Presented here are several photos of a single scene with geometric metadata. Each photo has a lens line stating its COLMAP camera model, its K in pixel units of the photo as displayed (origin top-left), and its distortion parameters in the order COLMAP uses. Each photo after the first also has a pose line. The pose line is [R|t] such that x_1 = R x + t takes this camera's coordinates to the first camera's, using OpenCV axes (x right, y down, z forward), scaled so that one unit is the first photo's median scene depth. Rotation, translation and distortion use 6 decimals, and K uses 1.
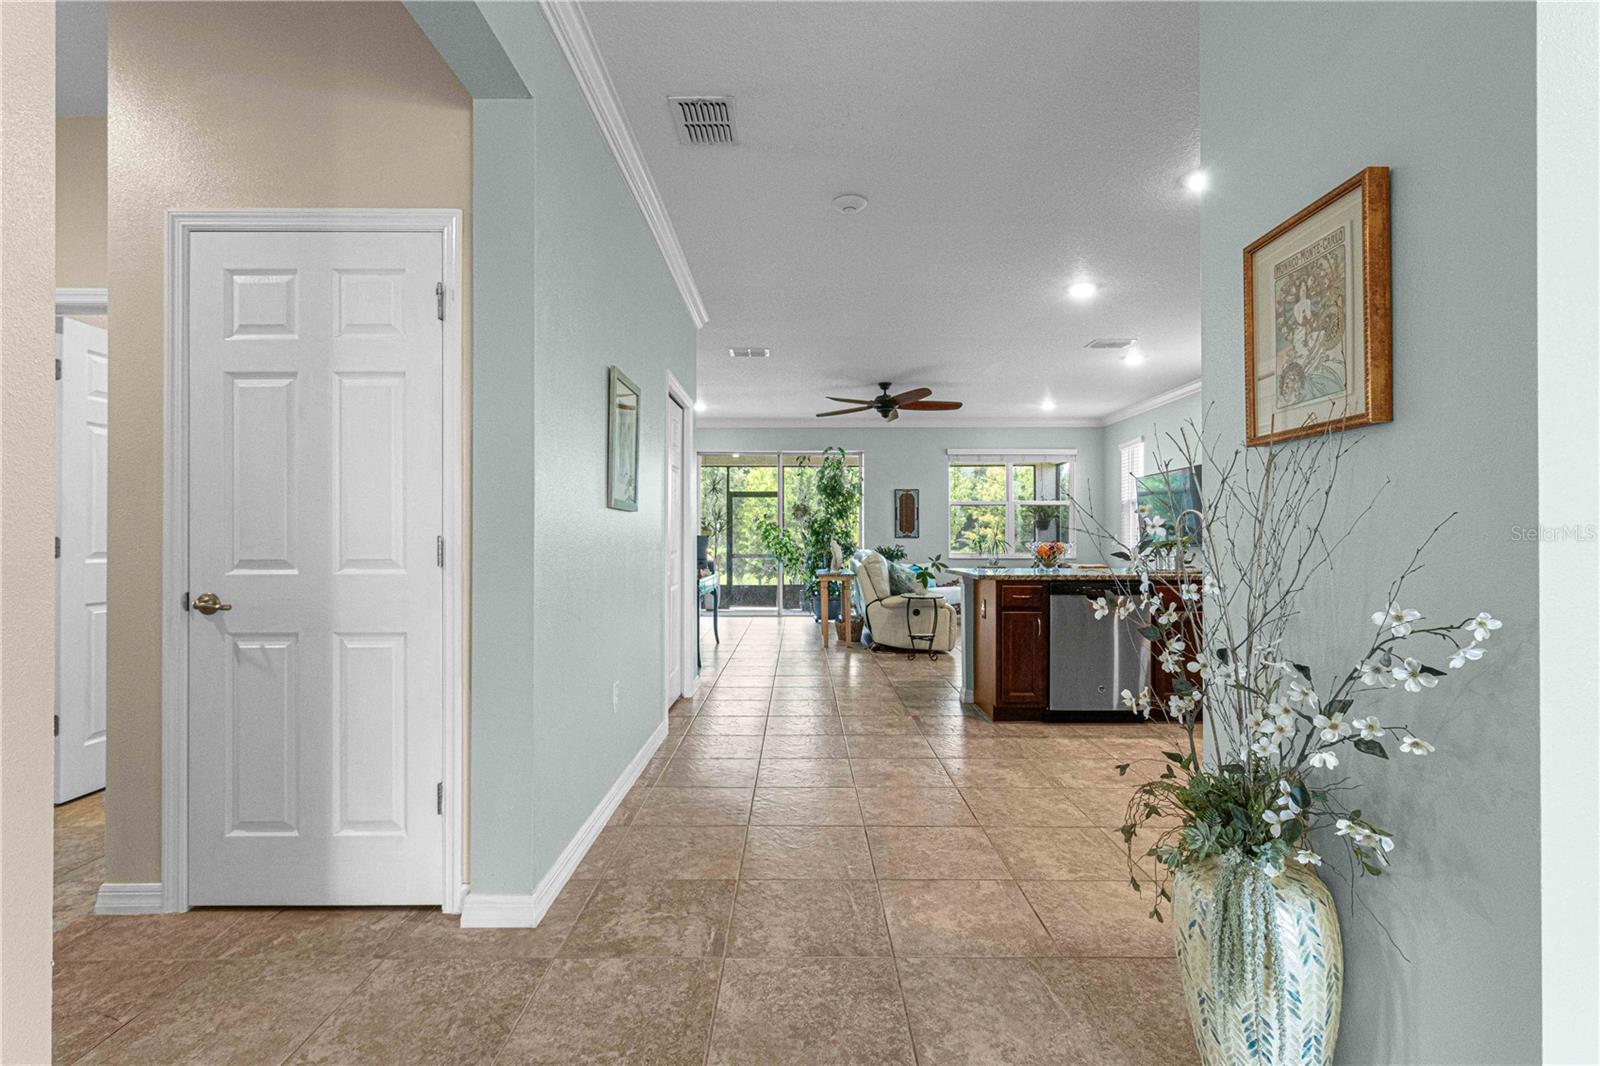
lens RADIAL K [[748.0, 0, 801.3], [0, 748.0, 535.3], [0, 0, 1]] dist [0.002344, 0.000216]
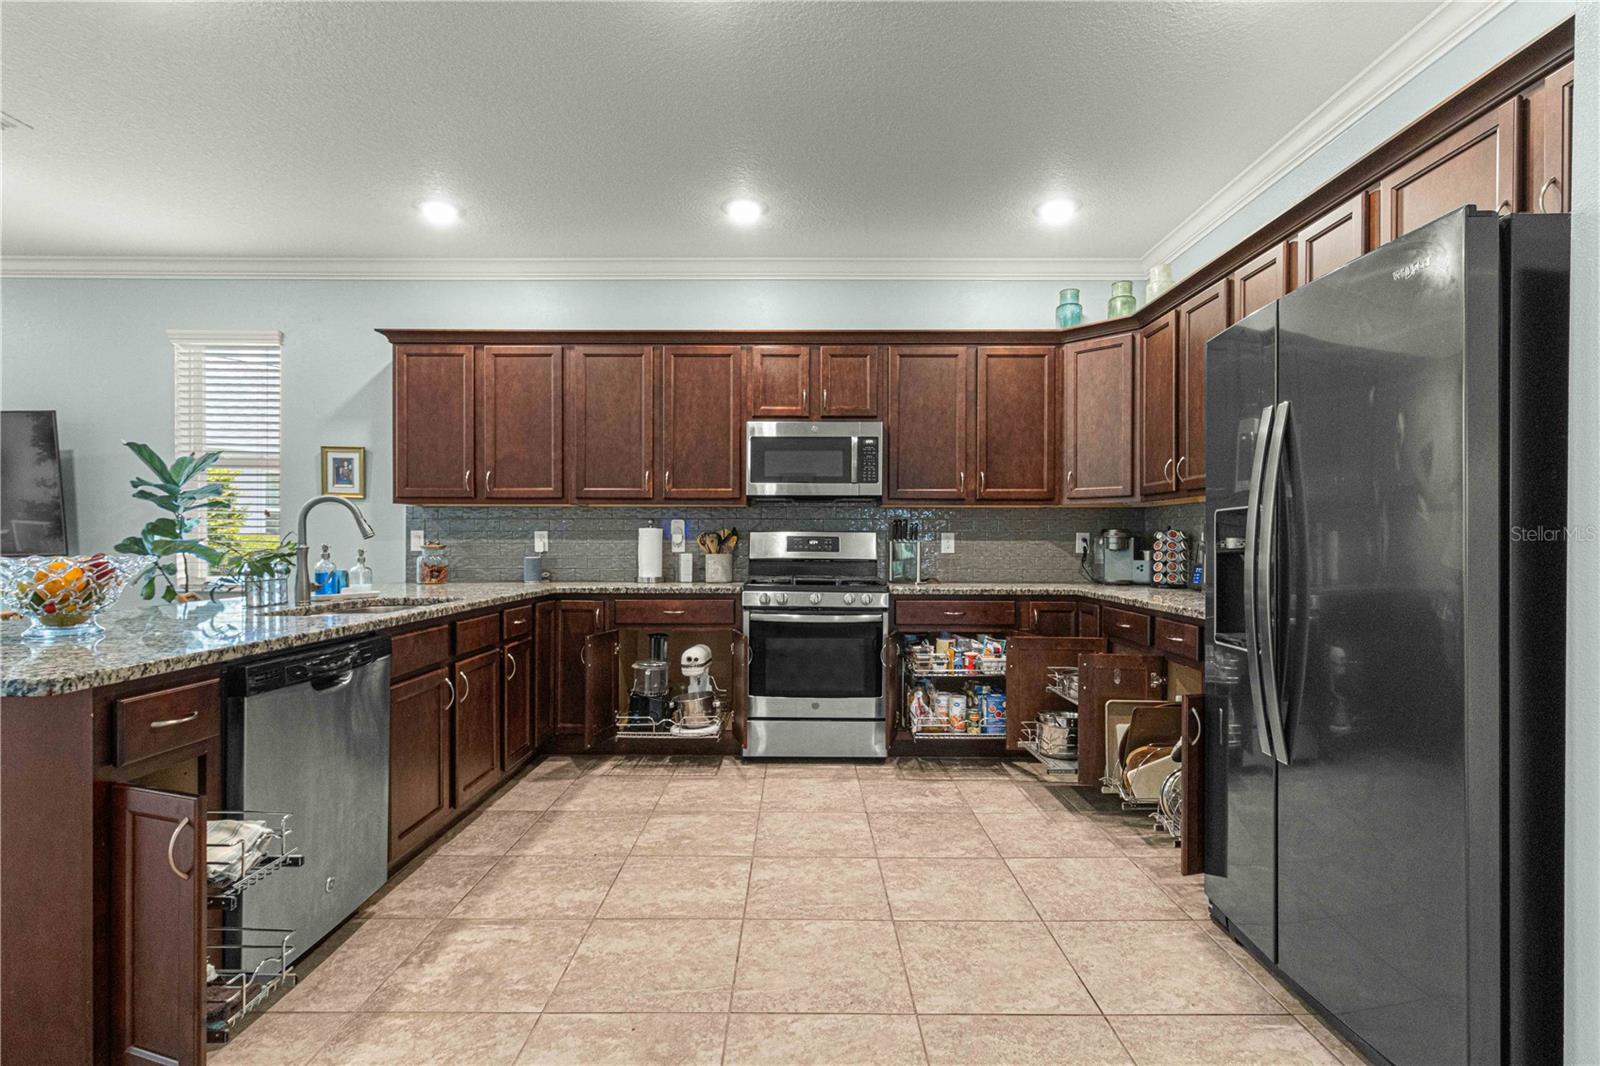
lens RADIAL K [[748.0, 0, 797.7], [0, 748.0, 546.8], [0, 0, 1]] dist [0.002344, 0.000216]
pose [[0.005477, -0.007732, 0.999955, -0.024939], [-0.006830, 0.999946, 0.007769, -0.000929], [-0.999962, -0.006872, 0.005424, 0.393940]]
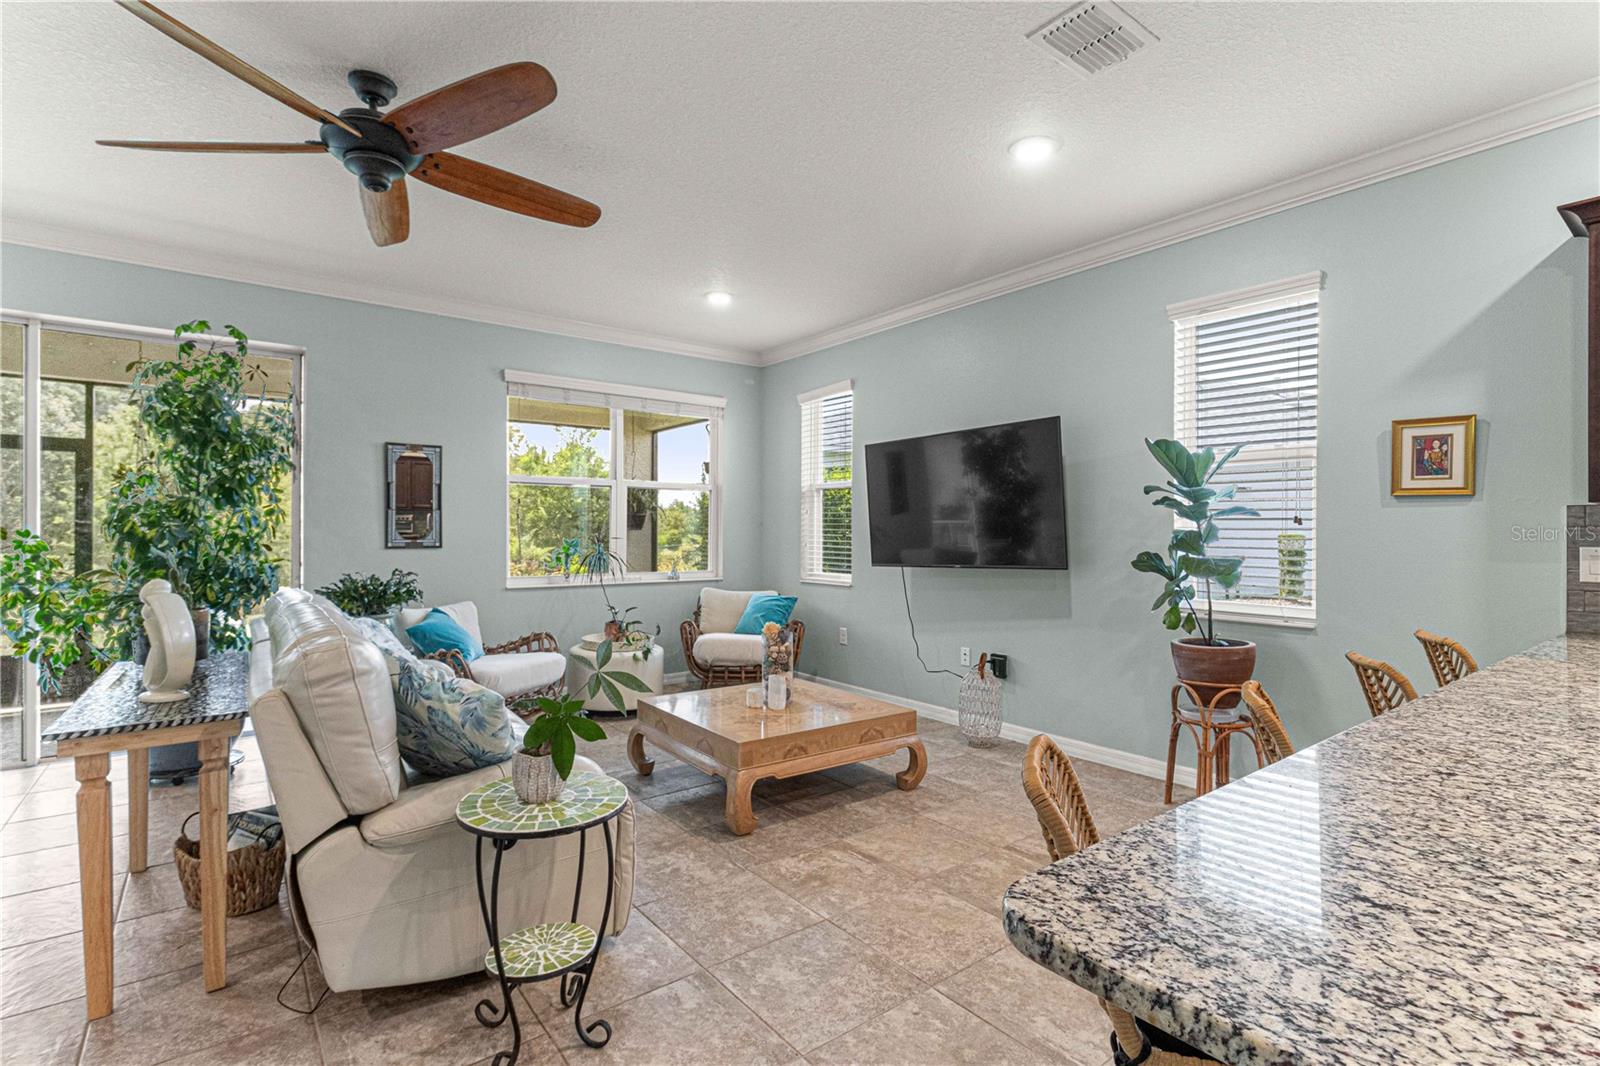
lens RADIAL K [[748.0, 0, 799.1], [0, 748.0, 529.0], [0, 0, 1]] dist [0.002344, 0.000216]
pose [[0.792304, 0.004945, 0.610107, 0.061190], [-0.005487, 0.999984, -0.000979, -0.012365], [-0.610102, -0.002572, 0.792319, 0.633026]]
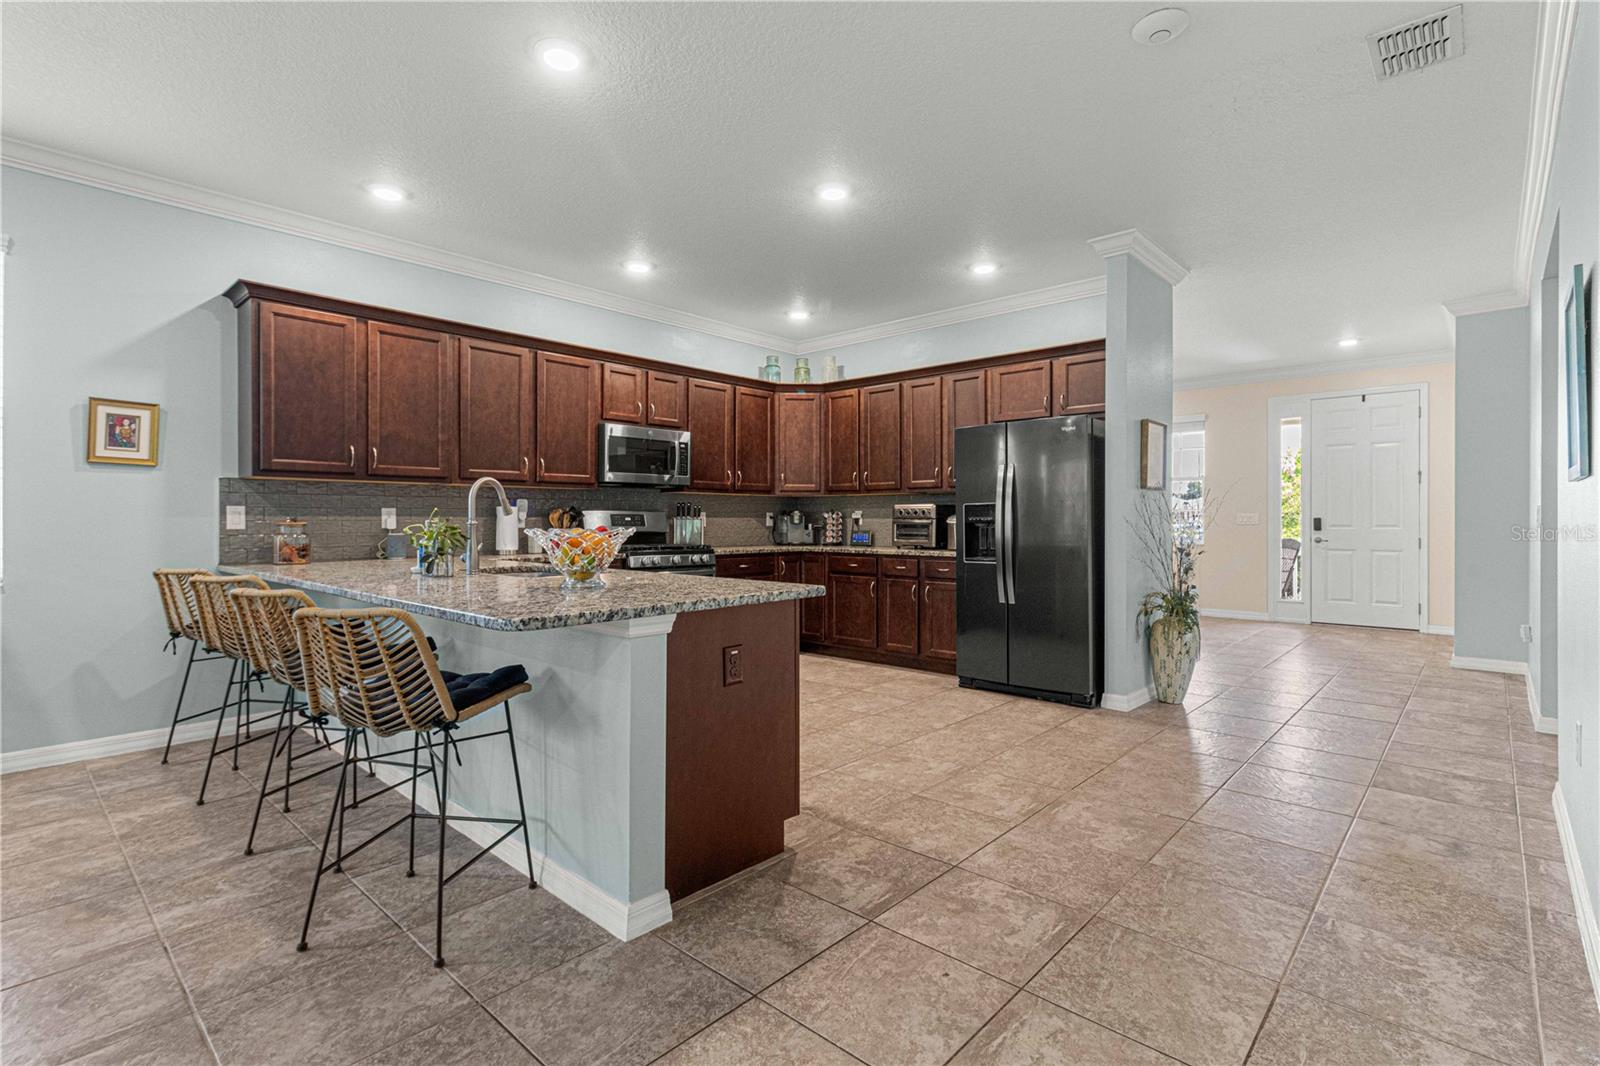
lens RADIAL K [[748.0, 0, 798.2], [0, 748.0, 525.2], [0, 0, 1]] dist [0.002344, 0.000216]
pose [[-0.734395, -0.004958, 0.678705, -0.071341], [-0.003656, 0.999988, 0.003349, 0.002843], [-0.678713, -0.000022, -0.734404, 0.789466]]
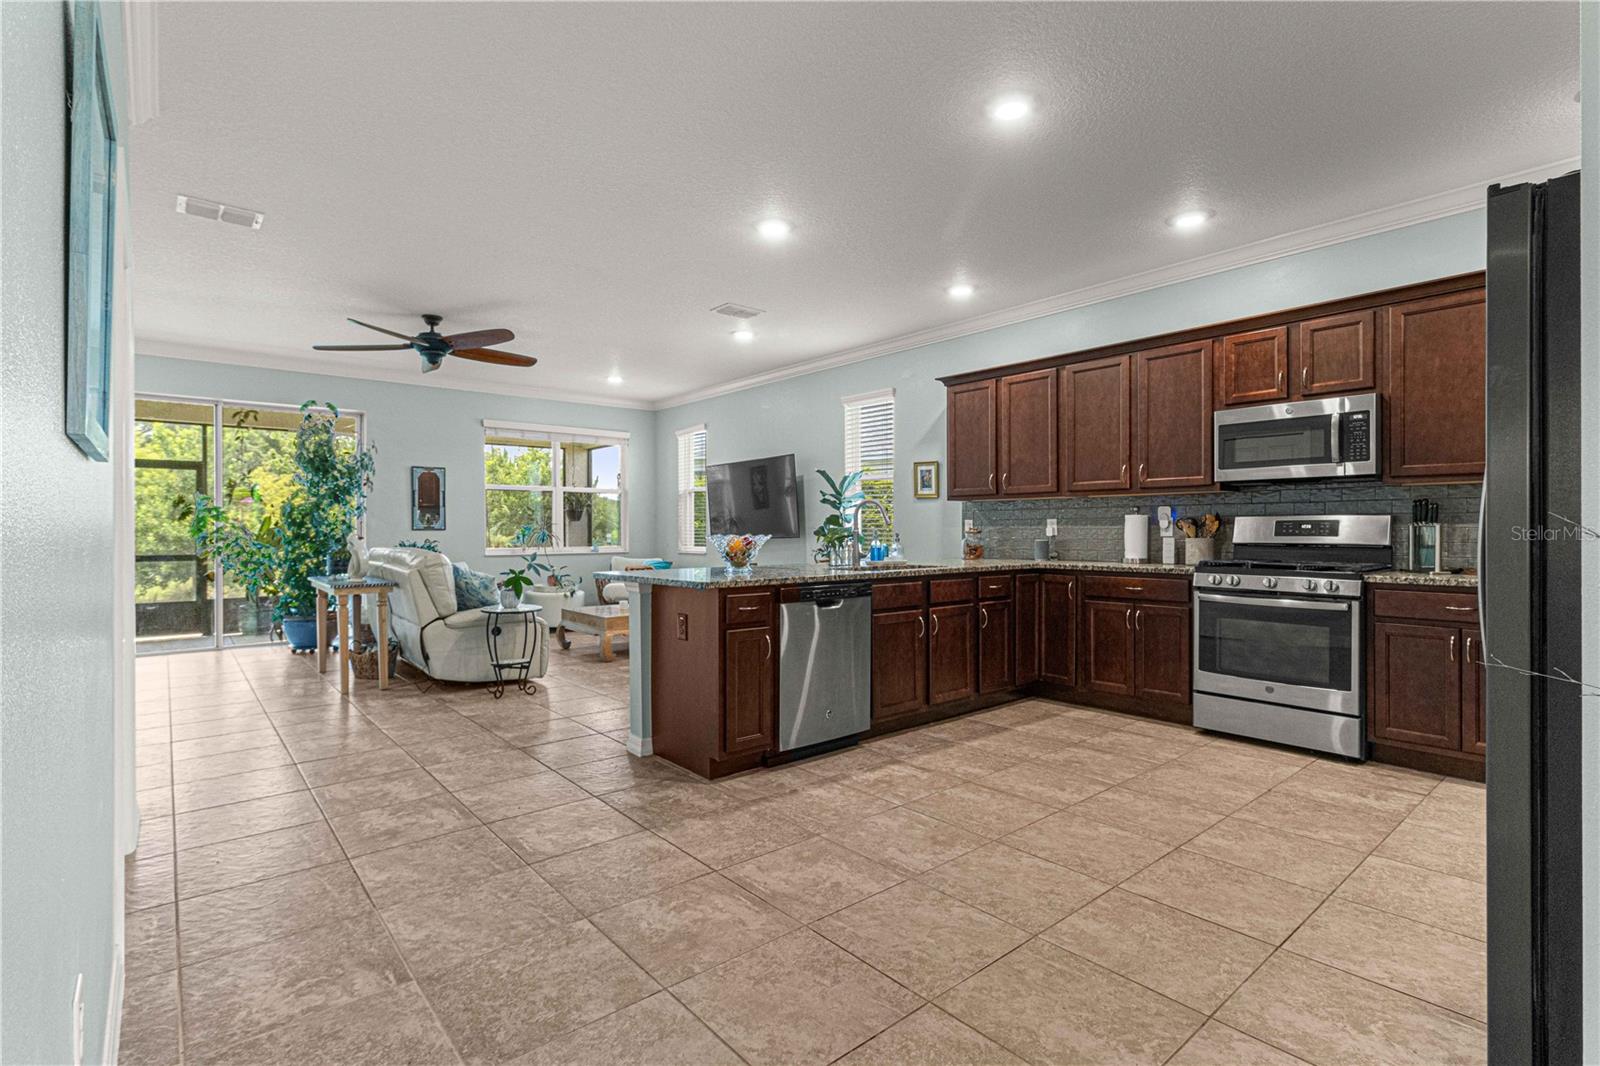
lens RADIAL K [[748.0, 0, 801.0], [0, 748.0, 530.5], [0, 0, 1]] dist [0.002344, 0.000216]
pose [[0.763241, -0.003838, 0.646102, -0.083962], [0.000539, 0.999986, 0.005304, -0.000135], [-0.646113, -0.003700, 0.763233, 0.215758]]
